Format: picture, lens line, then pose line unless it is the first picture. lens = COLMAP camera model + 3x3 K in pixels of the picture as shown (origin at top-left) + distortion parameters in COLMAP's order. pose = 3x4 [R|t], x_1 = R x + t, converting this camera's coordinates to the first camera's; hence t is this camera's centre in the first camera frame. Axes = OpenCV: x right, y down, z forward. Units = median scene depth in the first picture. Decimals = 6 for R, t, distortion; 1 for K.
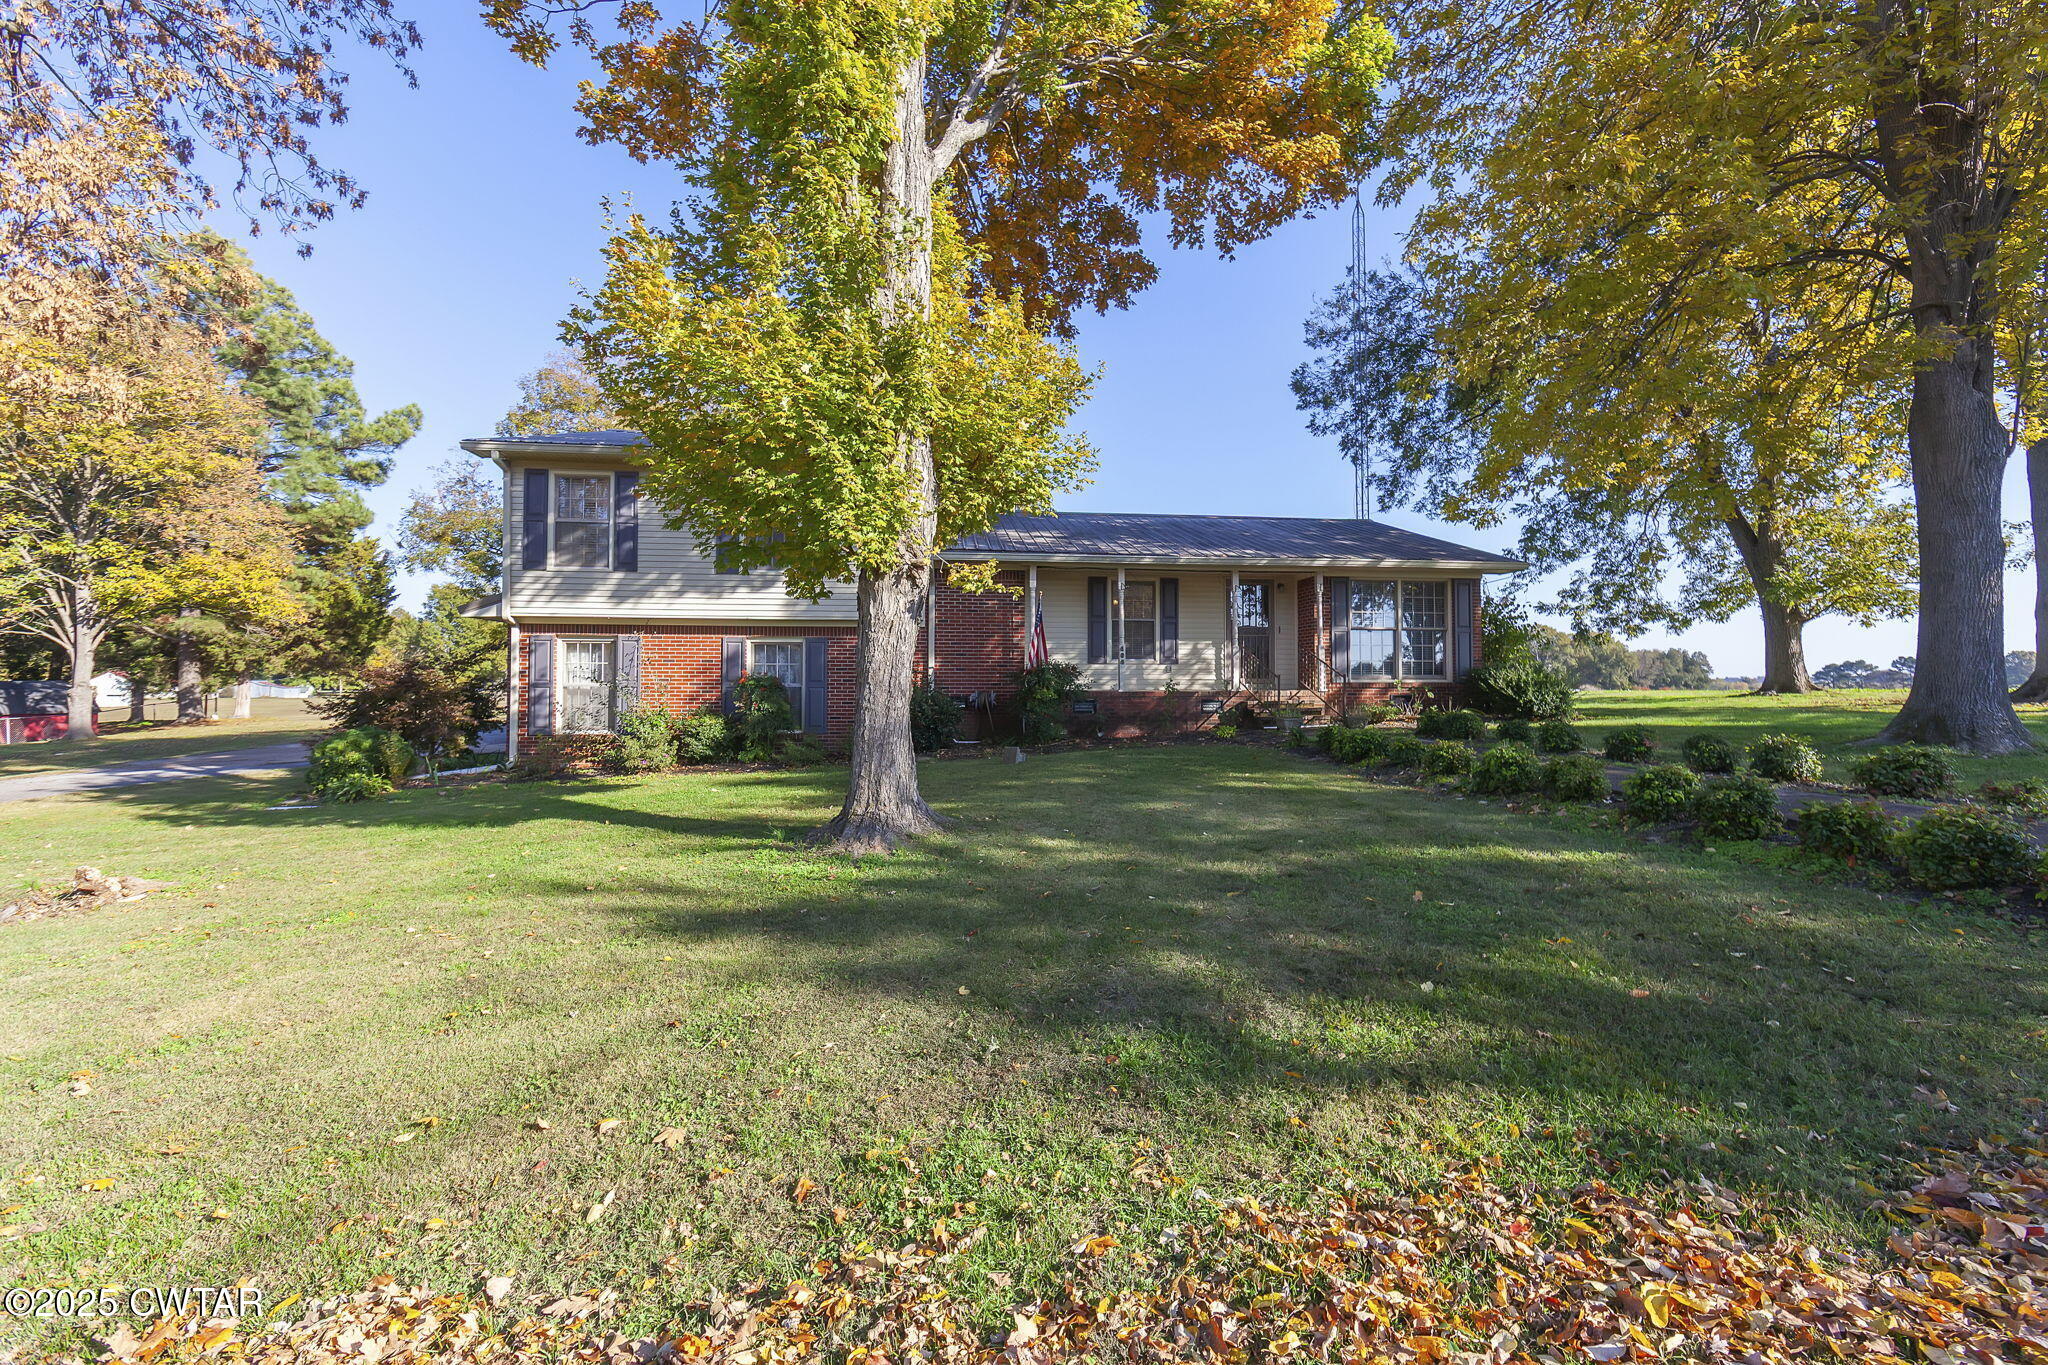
lens RADIAL K [[820.2, 0, 1055.9], [0, 820.2, 672.1], [0, 0, 1]] dist [0.001056, -0.000318]
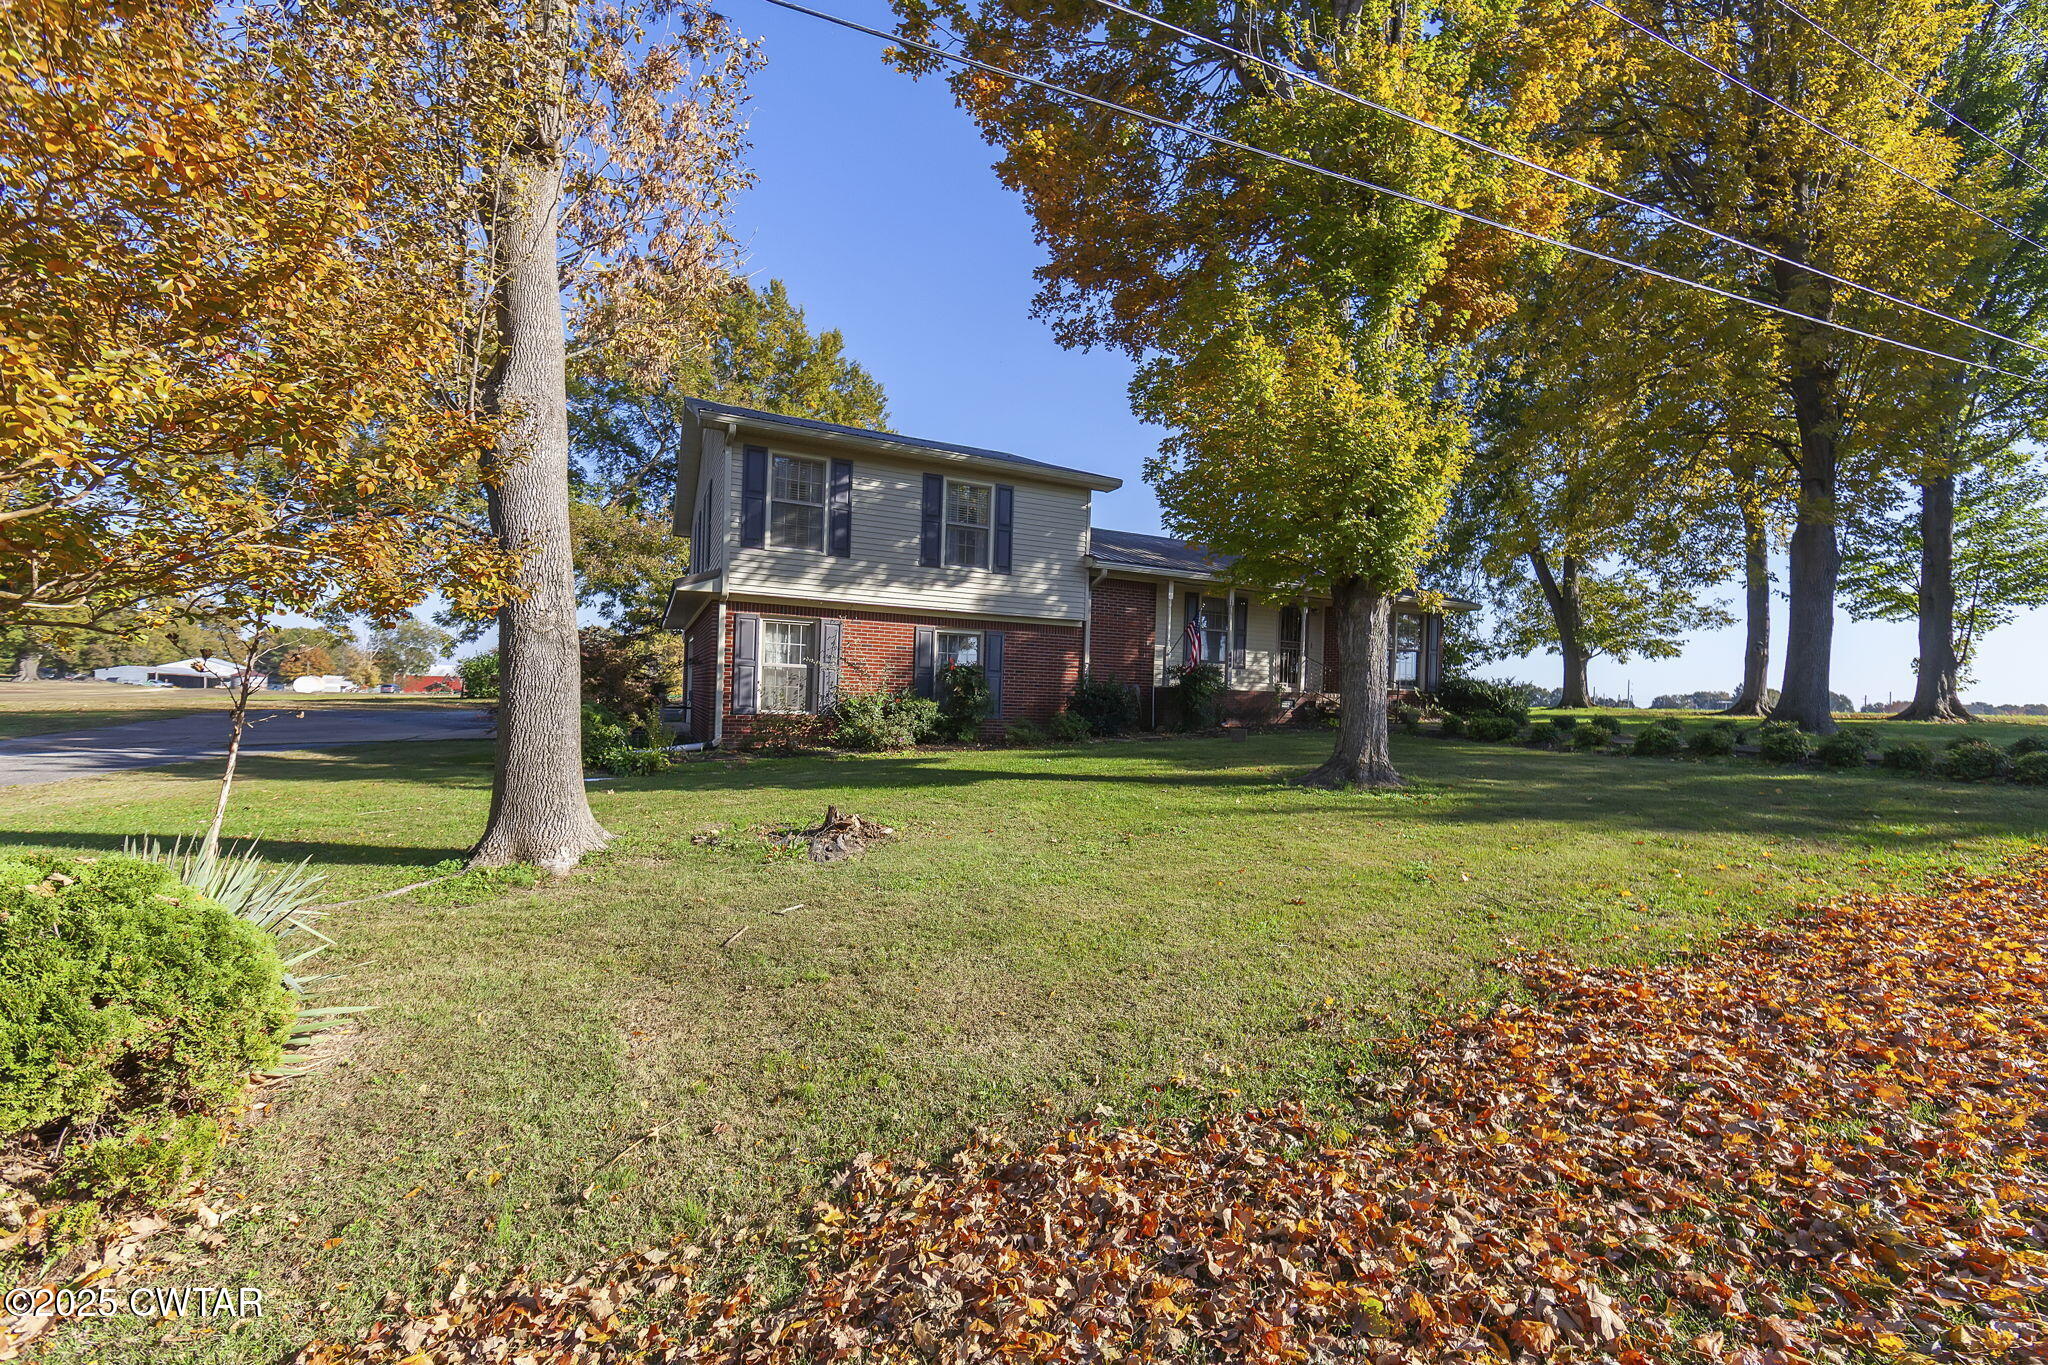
lens RADIAL K [[820.2, 0, 1055.9], [0, 820.2, 672.1], [0, 0, 1]] dist [0.001056, -0.000318]
pose [[0.935661, 0.040740, 0.350541, -0.615898], [-0.038867, 0.999168, -0.012380, 0.022822], [-0.350754, -0.002041, 0.936466, -0.056768]]
